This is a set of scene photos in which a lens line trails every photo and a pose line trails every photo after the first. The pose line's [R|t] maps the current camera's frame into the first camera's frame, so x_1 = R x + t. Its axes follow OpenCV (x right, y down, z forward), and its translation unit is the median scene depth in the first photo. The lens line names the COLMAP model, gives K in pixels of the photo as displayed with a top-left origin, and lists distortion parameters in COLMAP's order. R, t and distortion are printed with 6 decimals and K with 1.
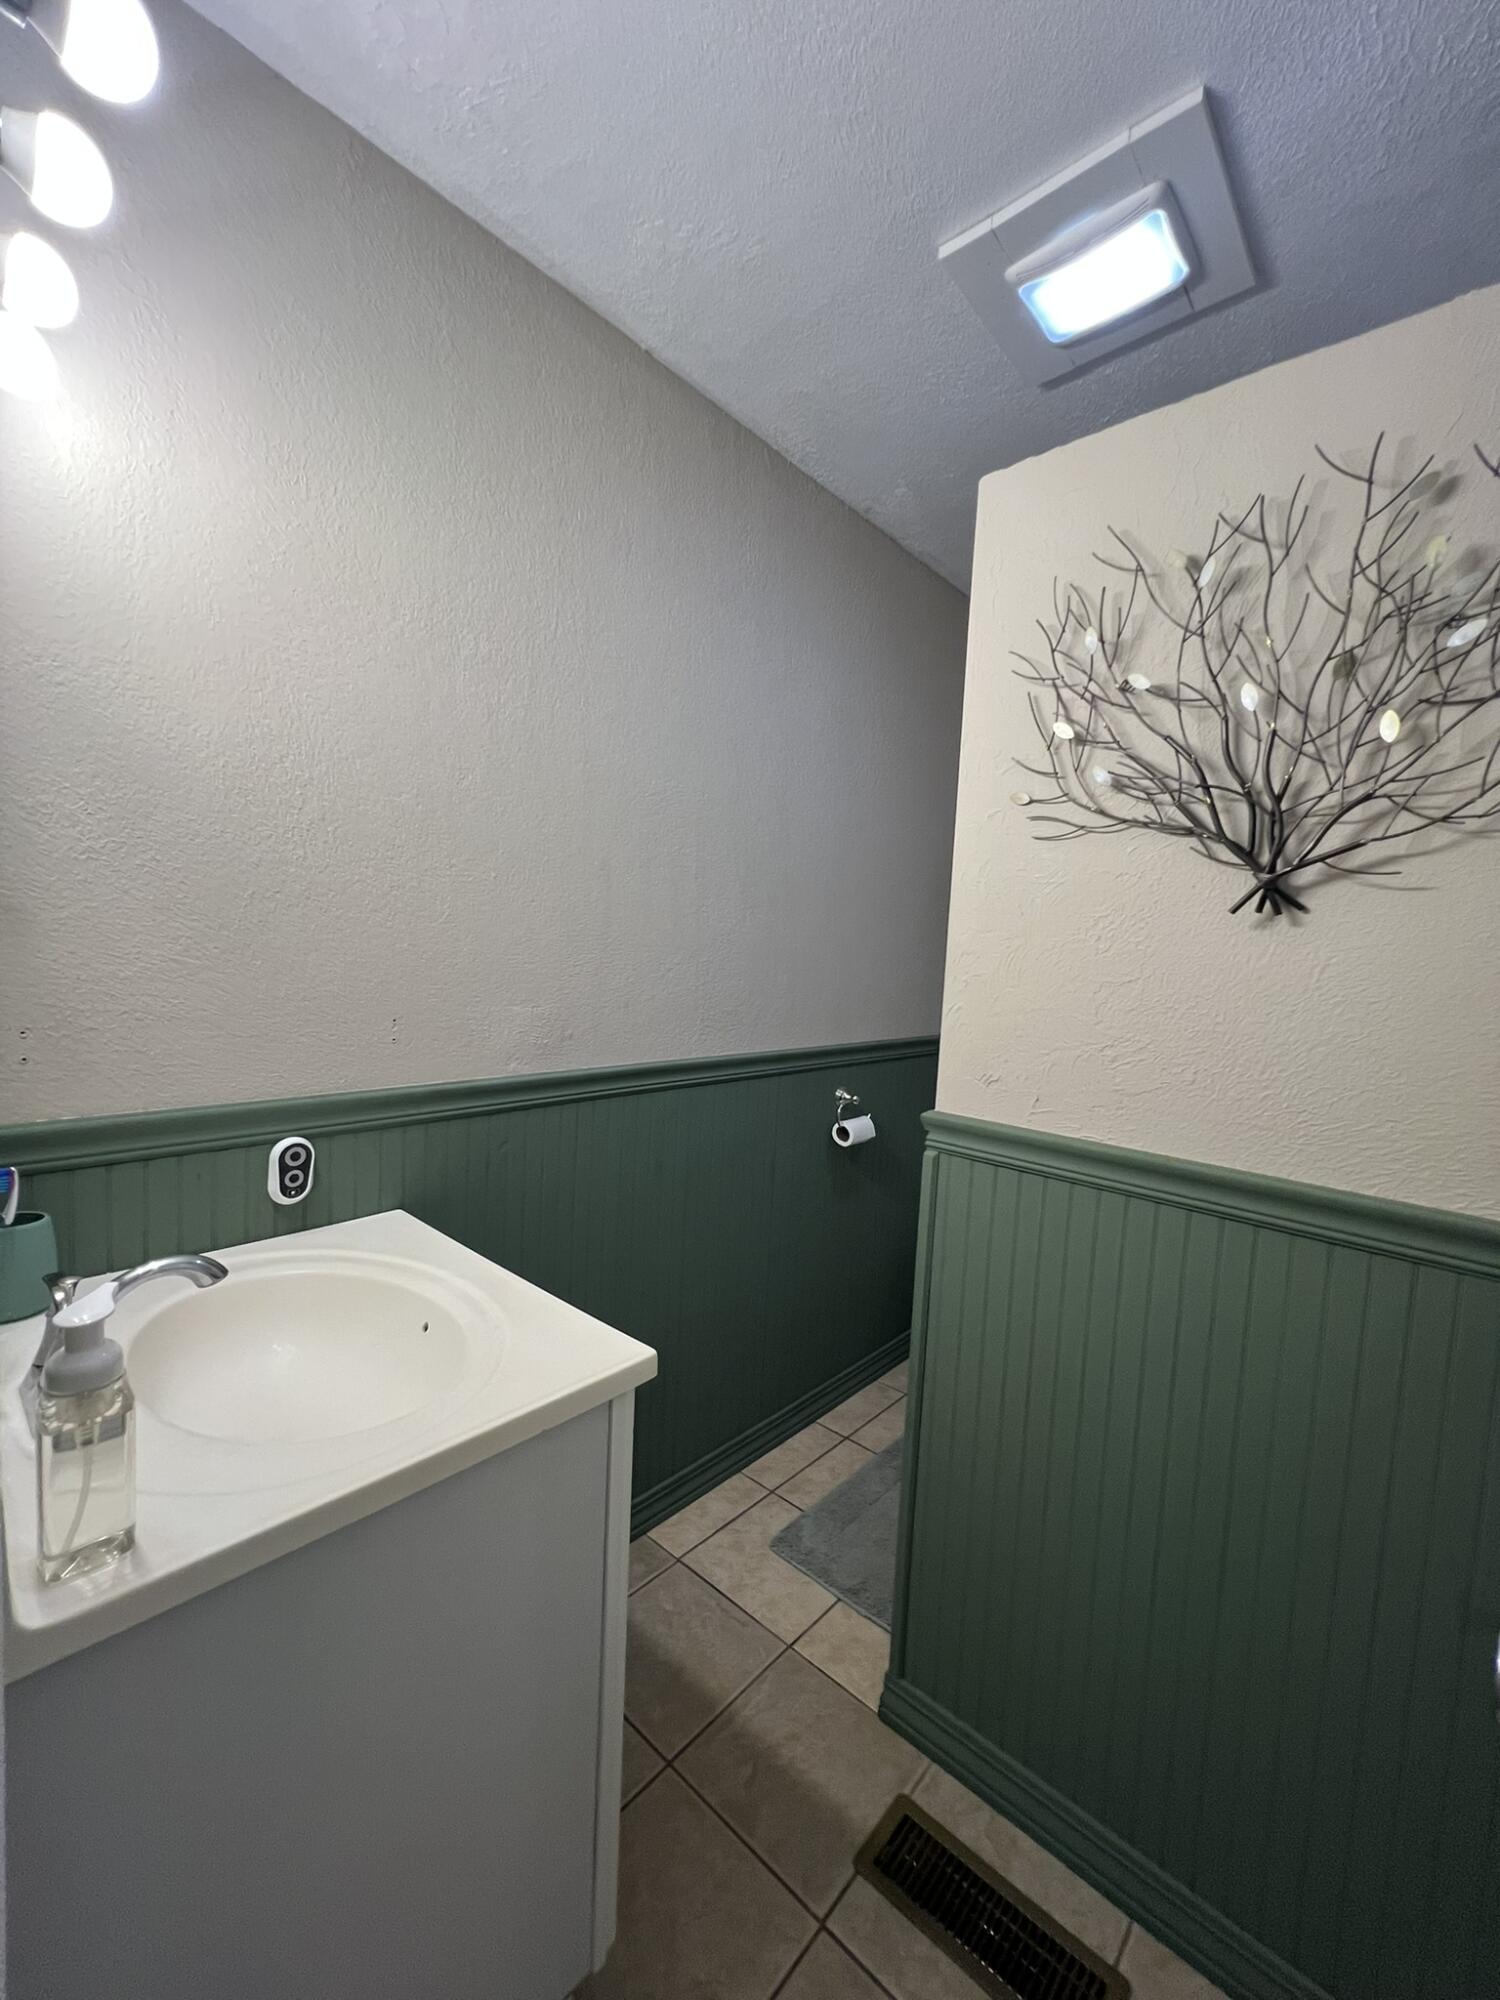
lens RADIAL K [[805.4, 0, 750.0], [0, 805.4, 1000.3], [0, 0, 1]] dist [-0.002035, 0.000001]
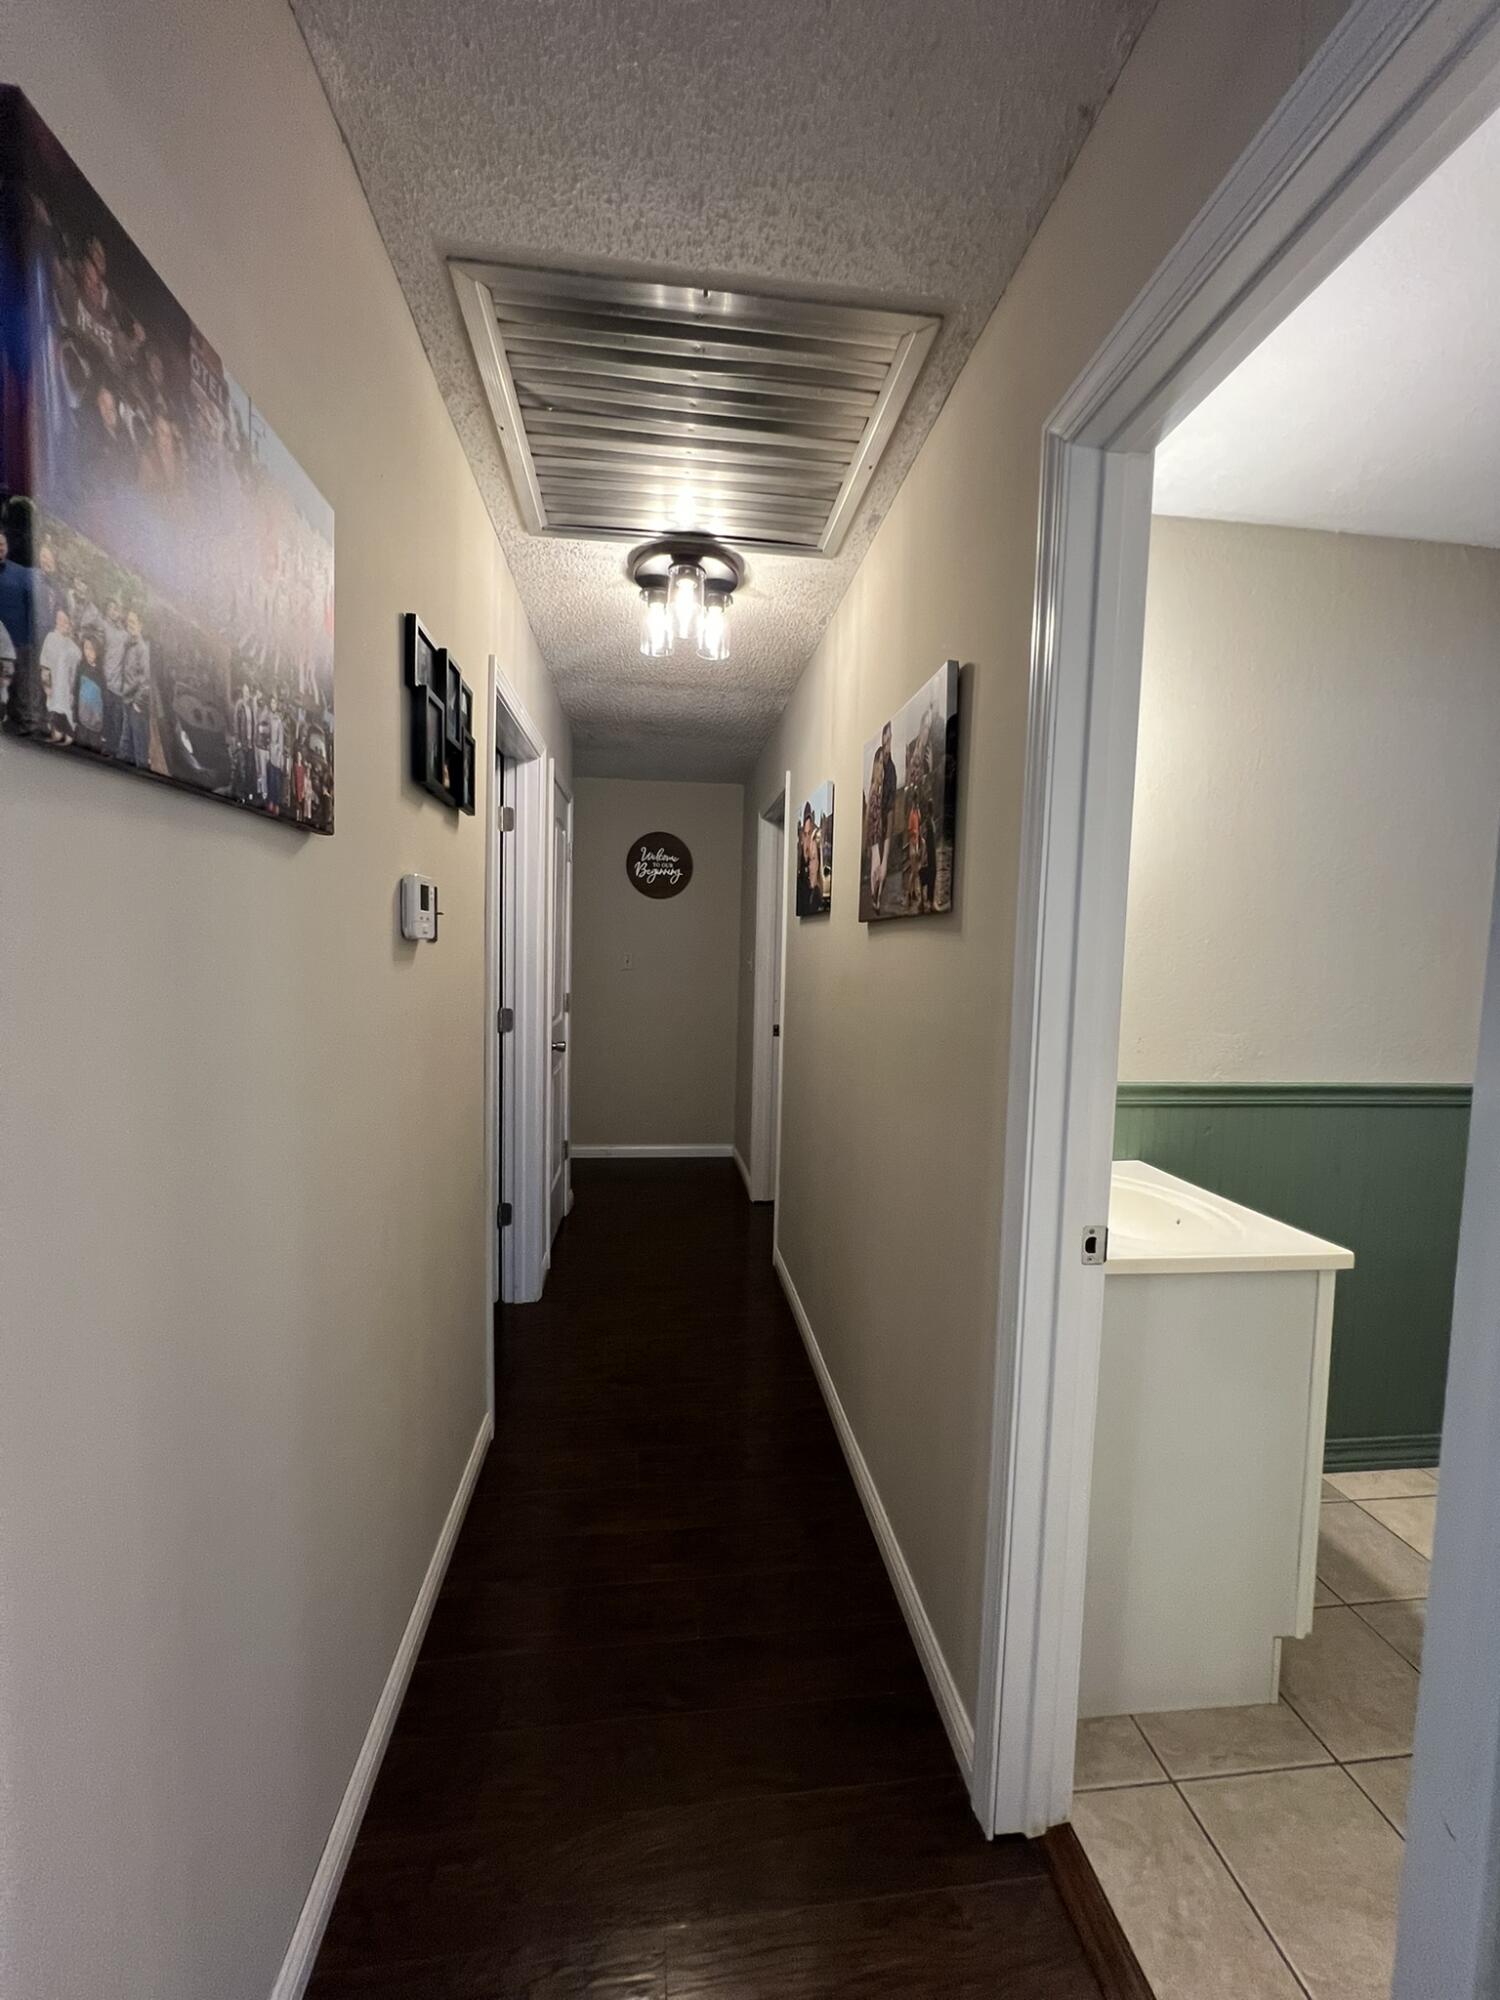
lens RADIAL K [[805.4, 0, 758.8], [0, 805.4, 1000.9], [0, 0, 1]] dist [-0.002035, 0.000001]
pose [[0.759877, 0.011626, -0.649963, 0.012063], [-0.034205, 0.999170, -0.022118, 0.012154], [0.649166, 0.039039, 0.759644, -0.644159]]
